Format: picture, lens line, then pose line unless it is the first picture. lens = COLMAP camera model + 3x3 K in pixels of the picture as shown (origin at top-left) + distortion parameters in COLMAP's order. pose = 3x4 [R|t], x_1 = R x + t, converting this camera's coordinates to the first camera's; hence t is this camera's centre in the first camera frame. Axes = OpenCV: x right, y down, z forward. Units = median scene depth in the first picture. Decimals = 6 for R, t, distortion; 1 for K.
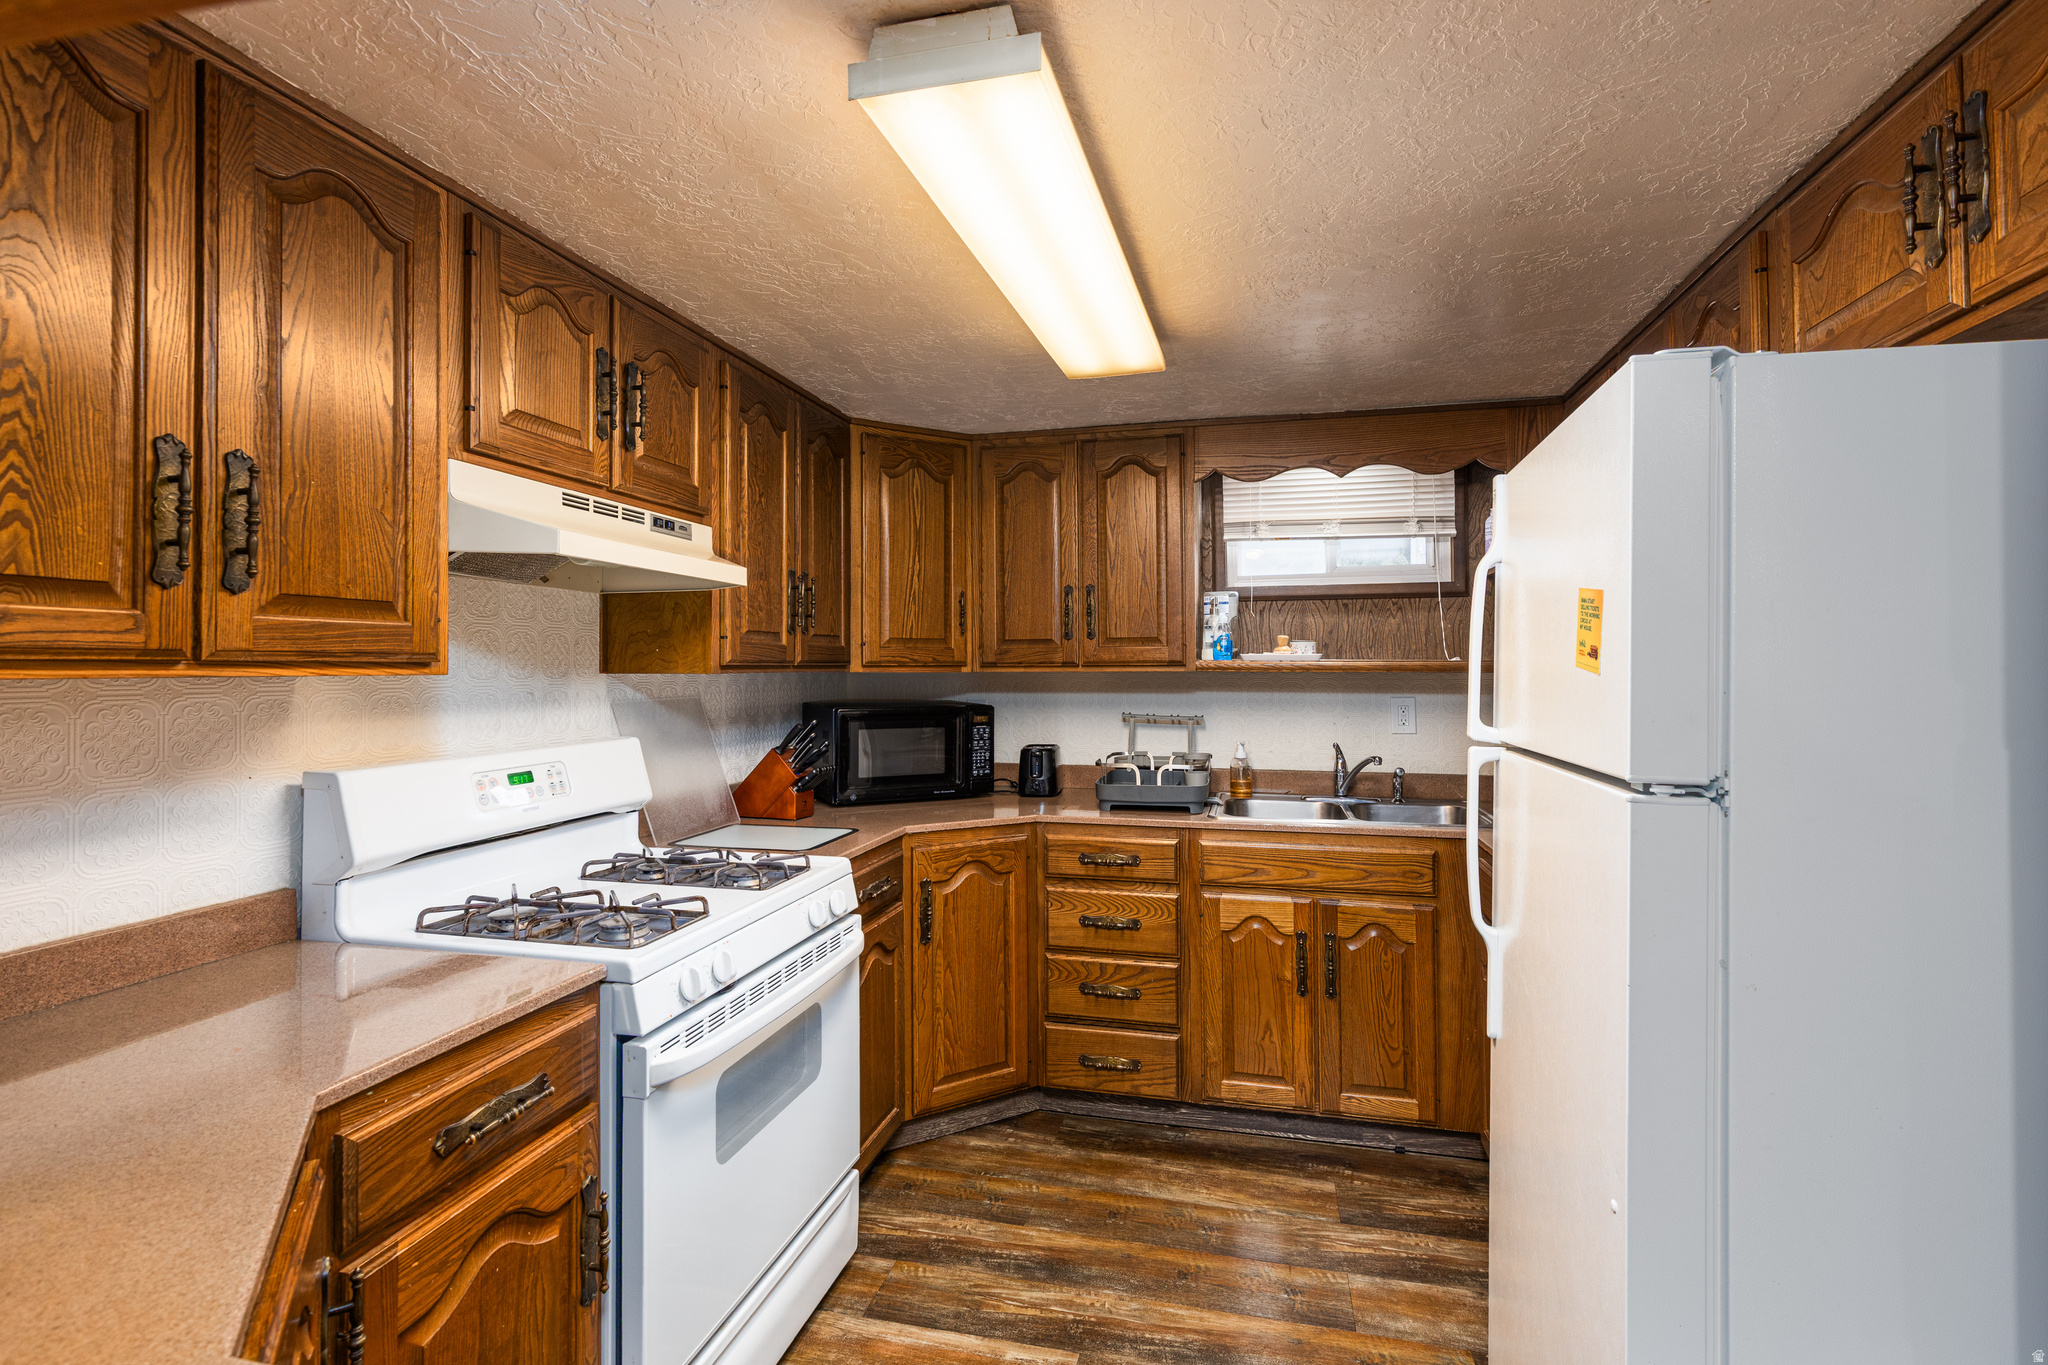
lens RADIAL K [[938.9, 0, 1025.9], [0, 938.9, 638.9], [0, 0, 1]] dist [0.001813, 0.000052]
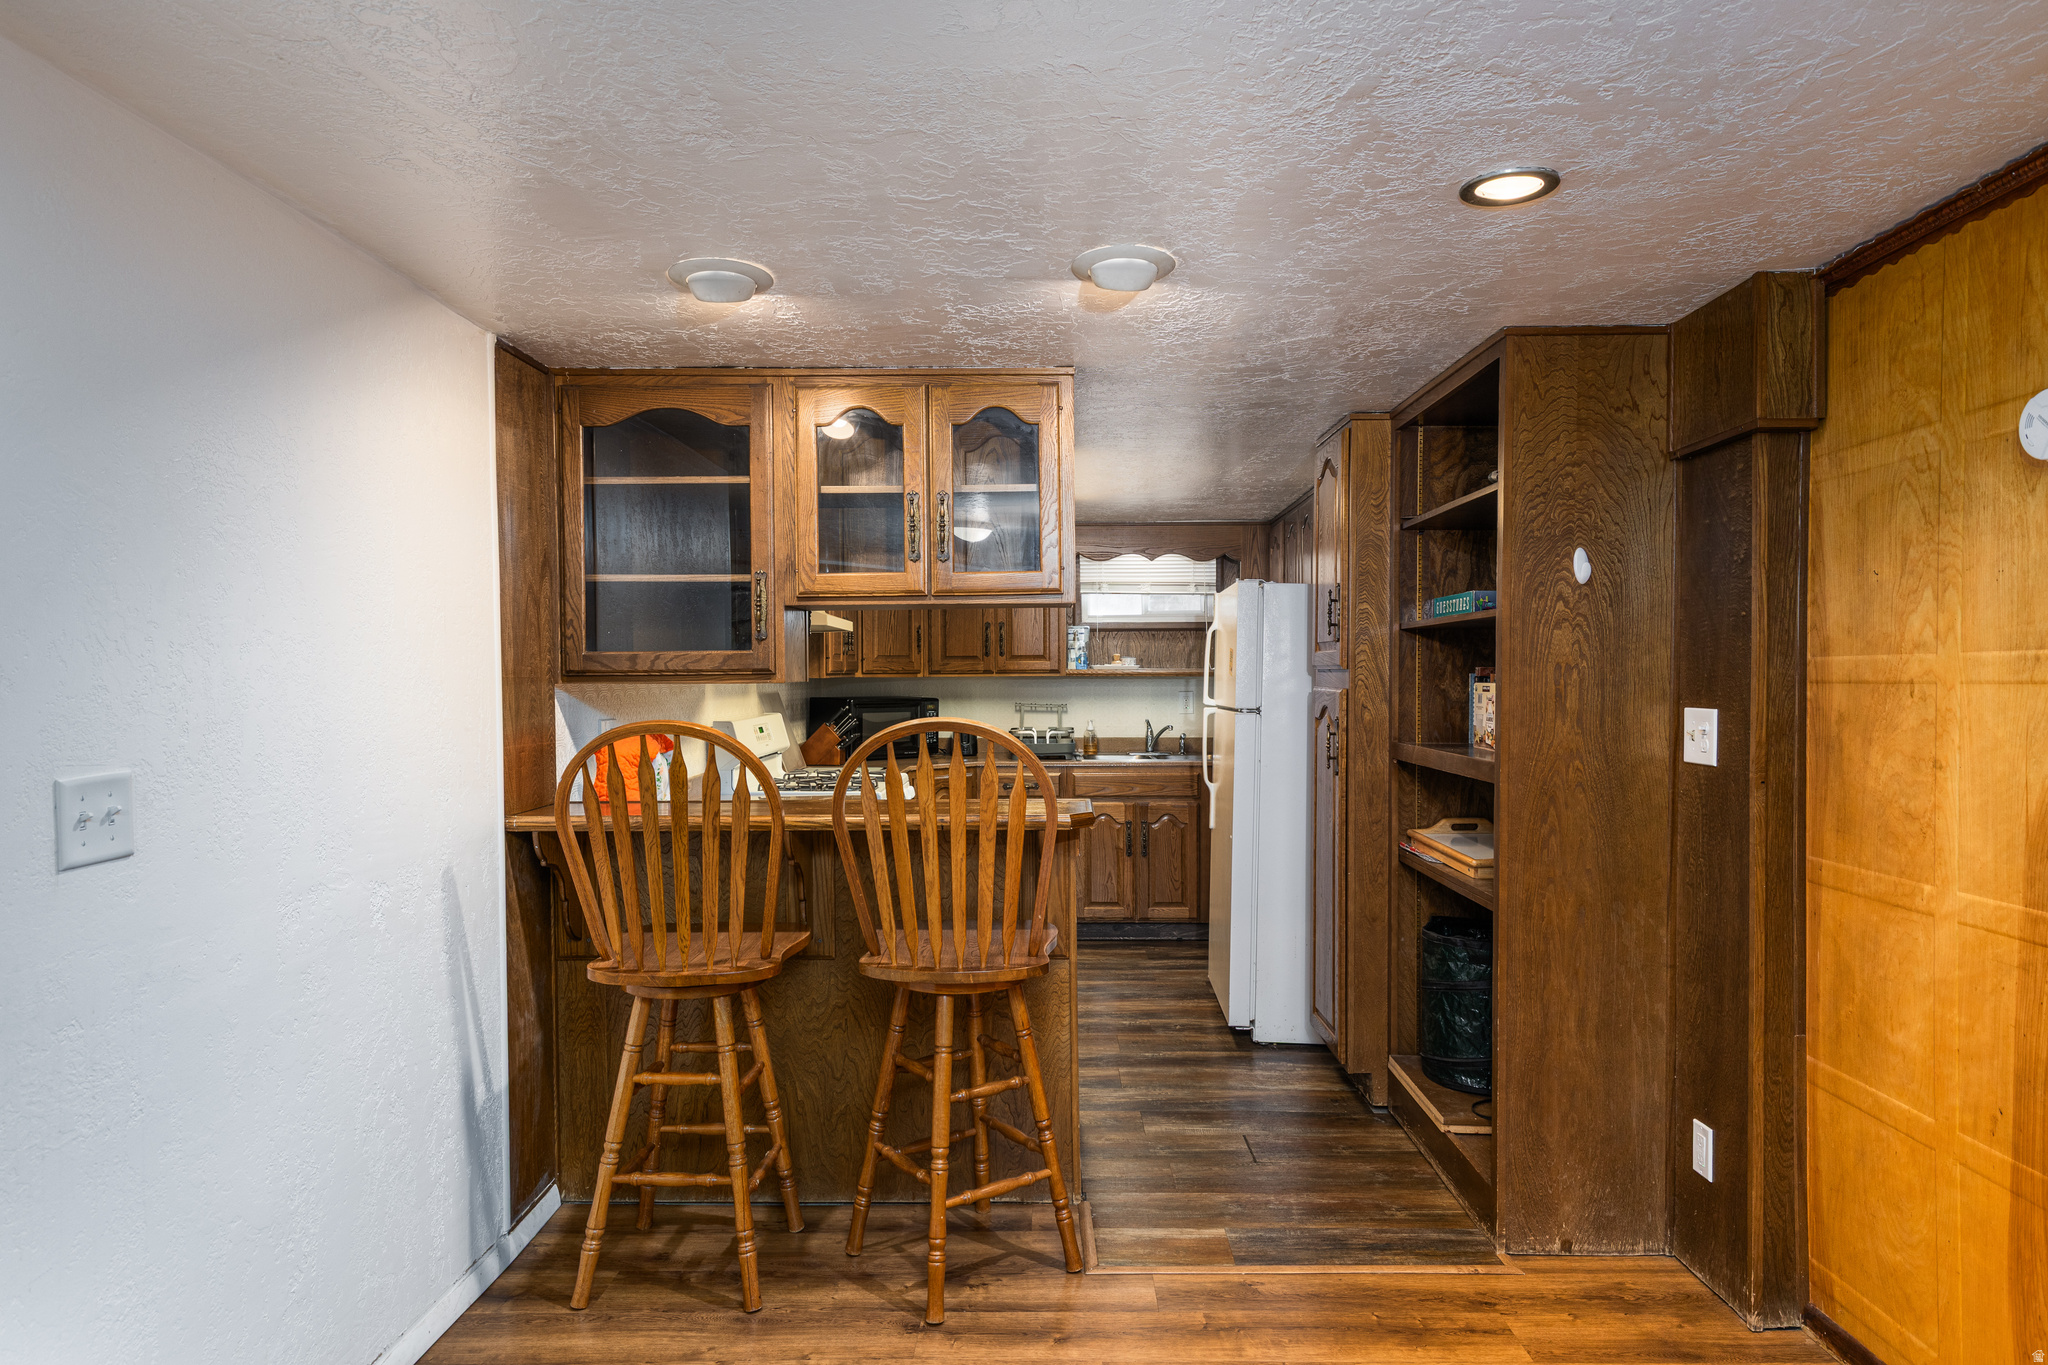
lens RADIAL K [[1193.1, 0, 1024.0], [0, 1193.1, 682.5], [0, 0, 1]] dist [0.001332, 0.000136]
pose [[0.975161, -0.004084, 0.221461, -0.358700], [-0.004612, 0.999239, 0.038739, -0.035156], [-0.221451, -0.038798, 0.974399, -1.033005]]
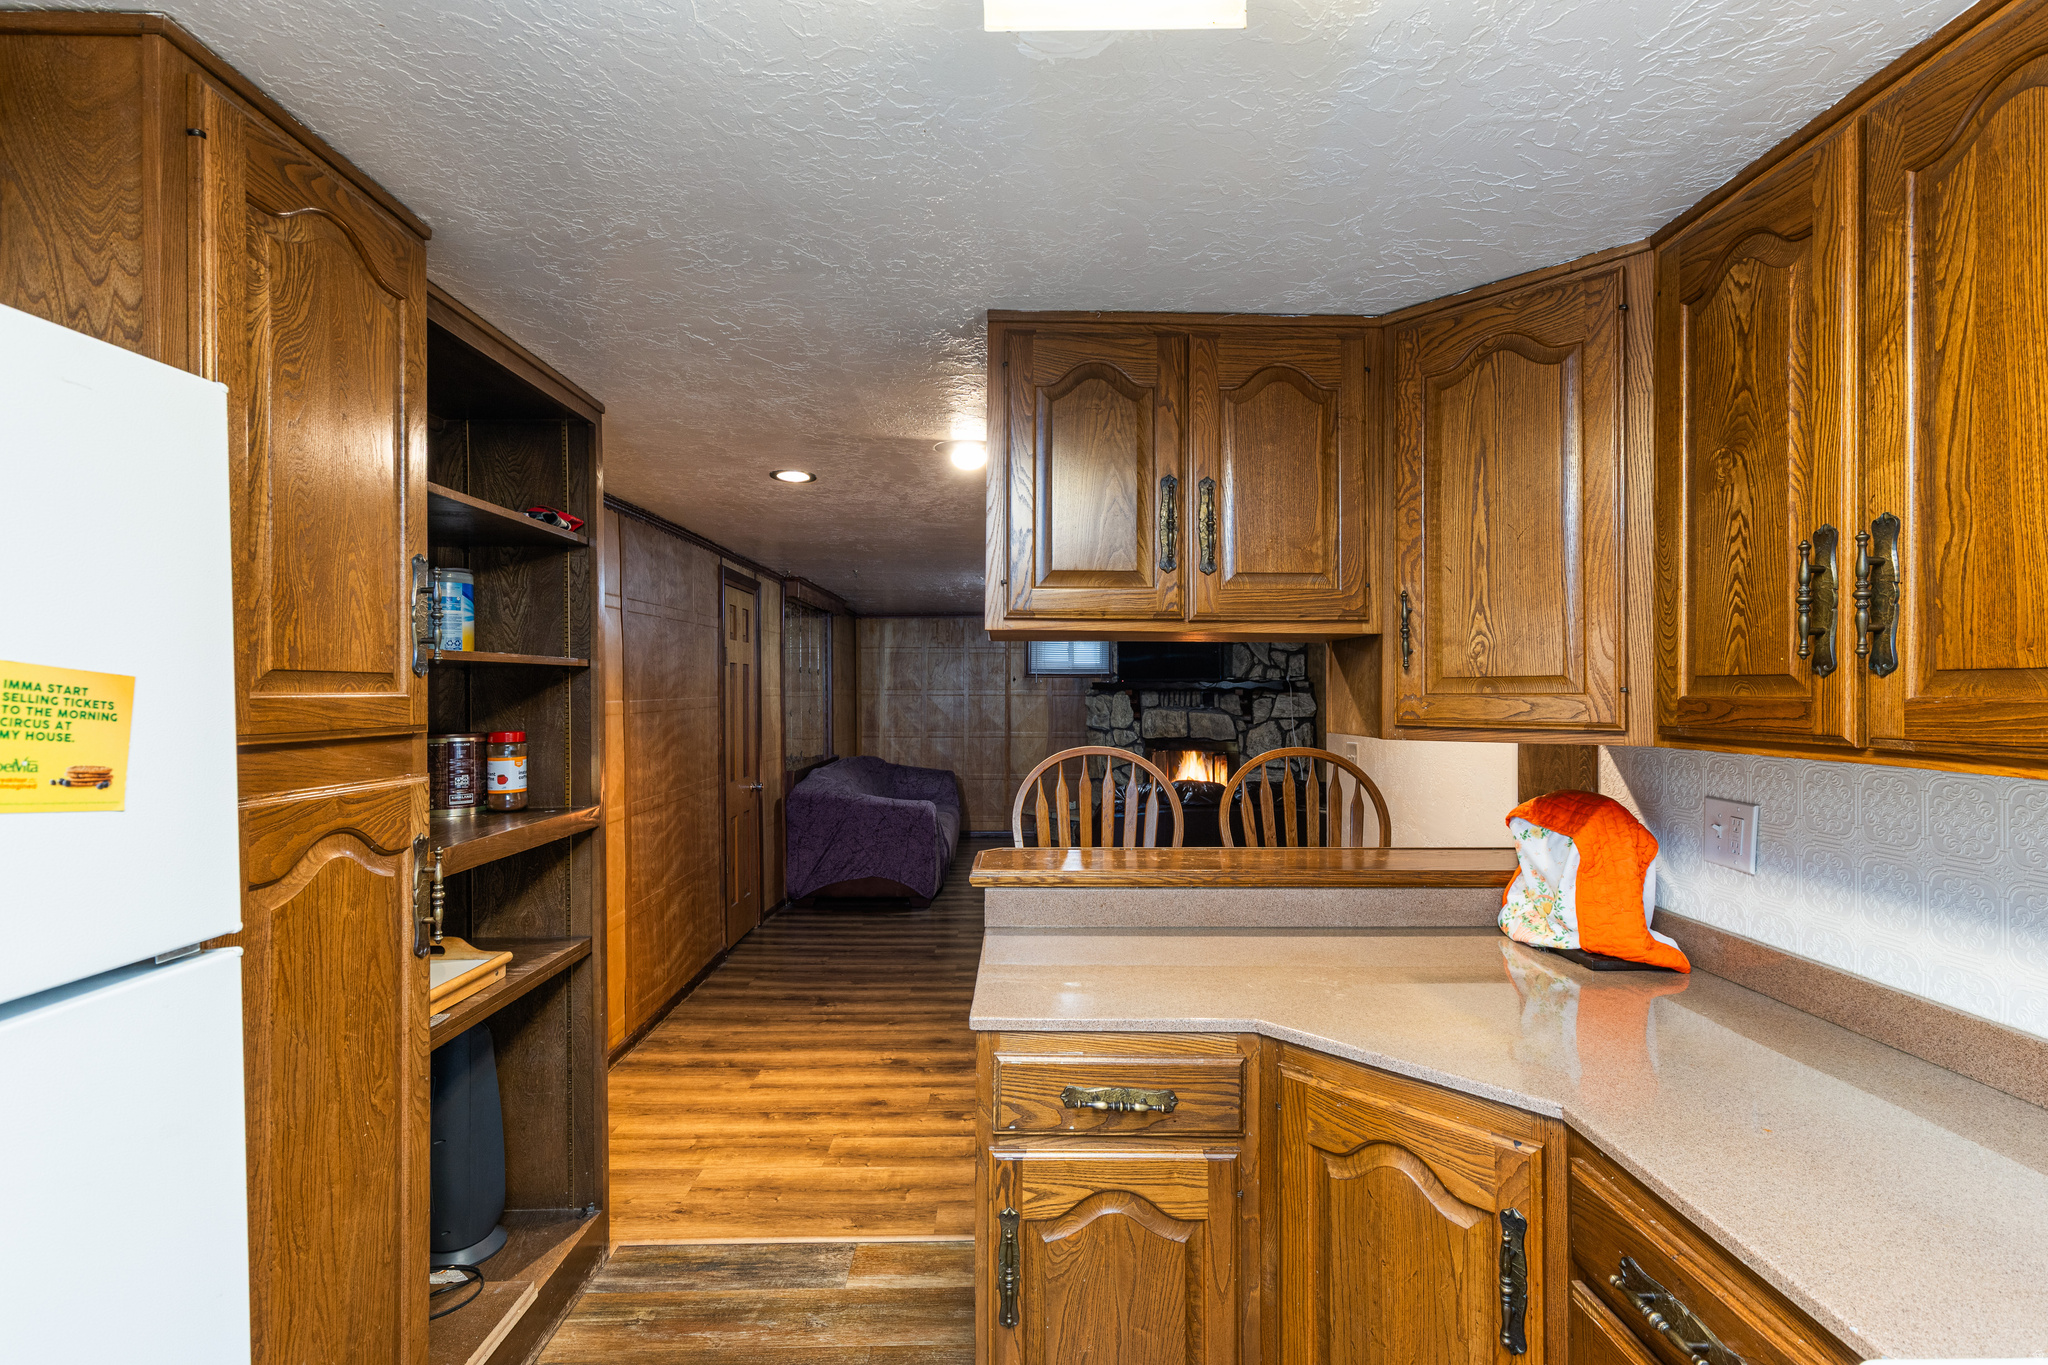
lens RADIAL K [[939.8, 0, 1036.6], [0, 939.8, 685.6], [0, 0, 1]] dist [0.011704, -0.000130]
pose [[-0.964482, 0.000008, -0.264148, 0.072341], [0.009707, 0.999326, -0.035414, -0.005619], [0.263969, -0.036720, -0.963832, 0.669891]]
